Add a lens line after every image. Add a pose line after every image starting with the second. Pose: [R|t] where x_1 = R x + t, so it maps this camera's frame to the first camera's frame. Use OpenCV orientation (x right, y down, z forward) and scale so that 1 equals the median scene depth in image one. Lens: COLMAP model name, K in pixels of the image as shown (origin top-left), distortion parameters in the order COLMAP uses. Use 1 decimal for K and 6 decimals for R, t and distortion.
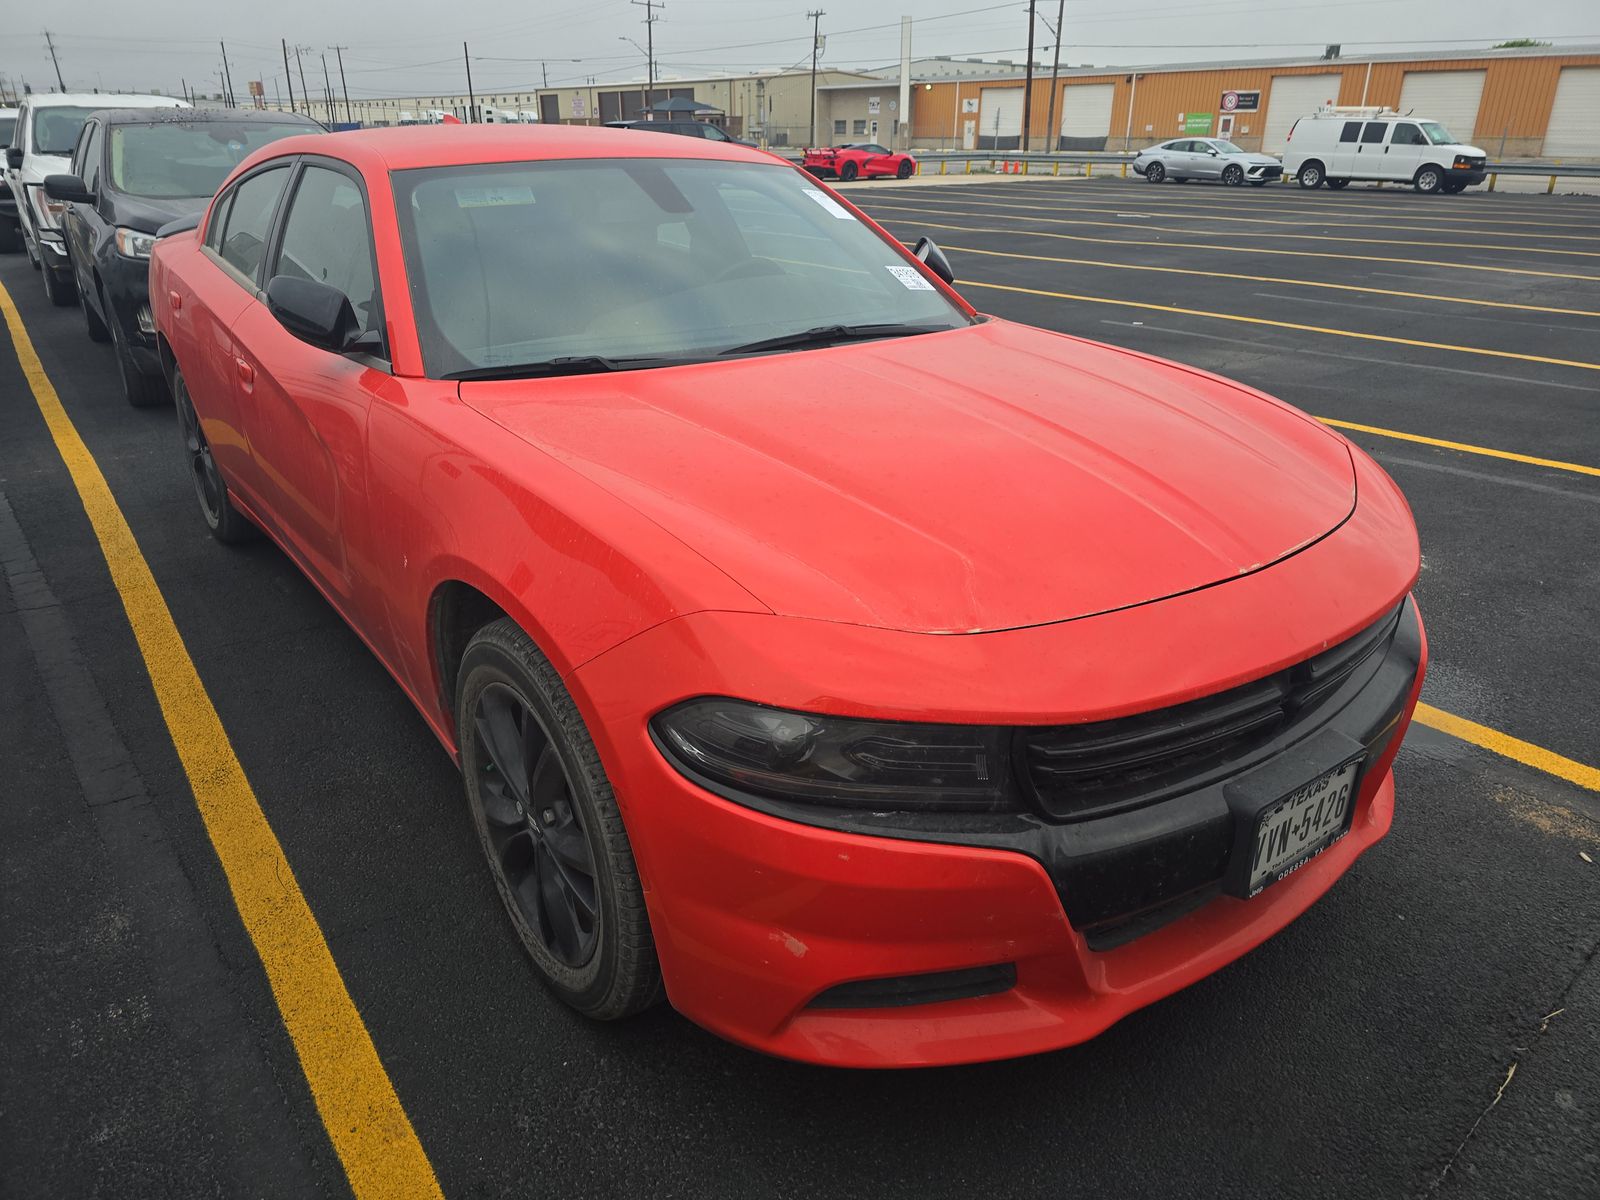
lens RADIAL K [[1069.2, 0, 800.0], [0, 1069.2, 600.0], [0, 0, 1]] dist [0.056097, -0.051936]
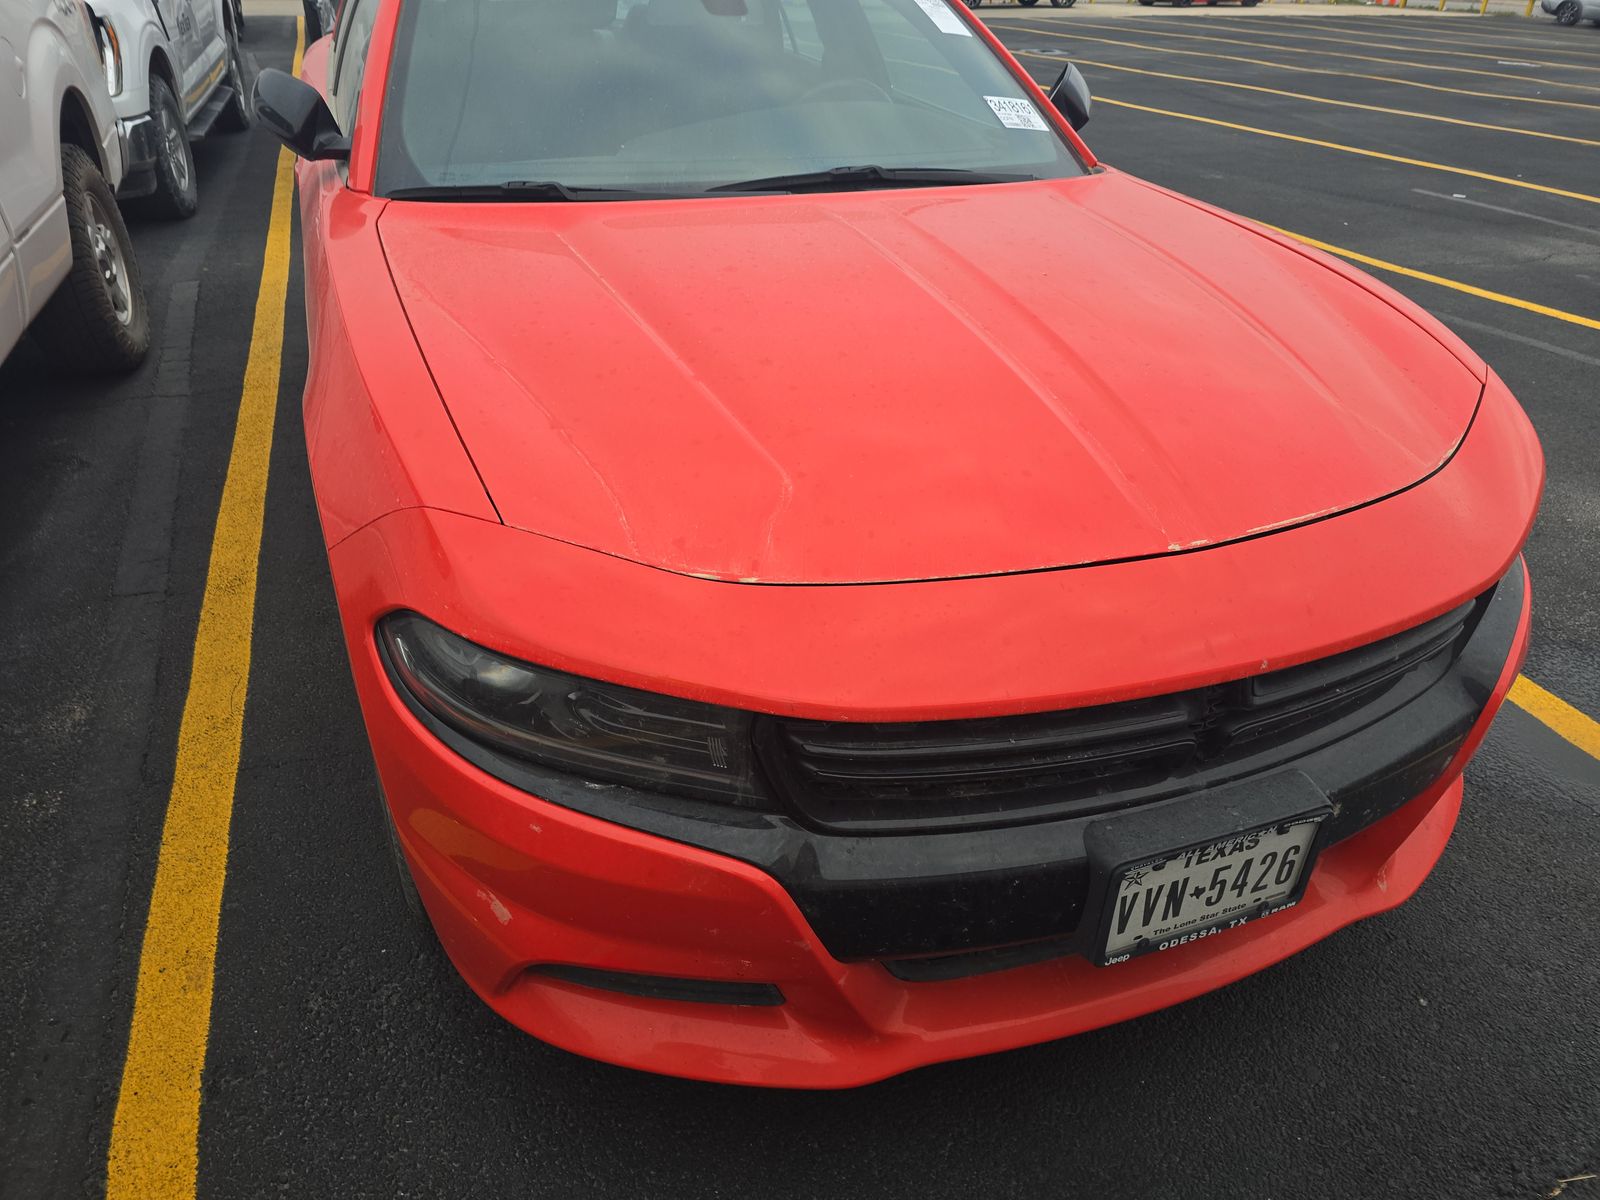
lens RADIAL K [[1069.2, 0, 800.0], [0, 1069.2, 600.0], [0, 0, 1]] dist [0.056097, -0.051936]
pose [[0.963107, 0.156577, -0.218879, 0.311490], [-0.125902, 0.980977, 0.147759, -0.063707], [0.237851, -0.114751, 0.964499, 0.216560]]
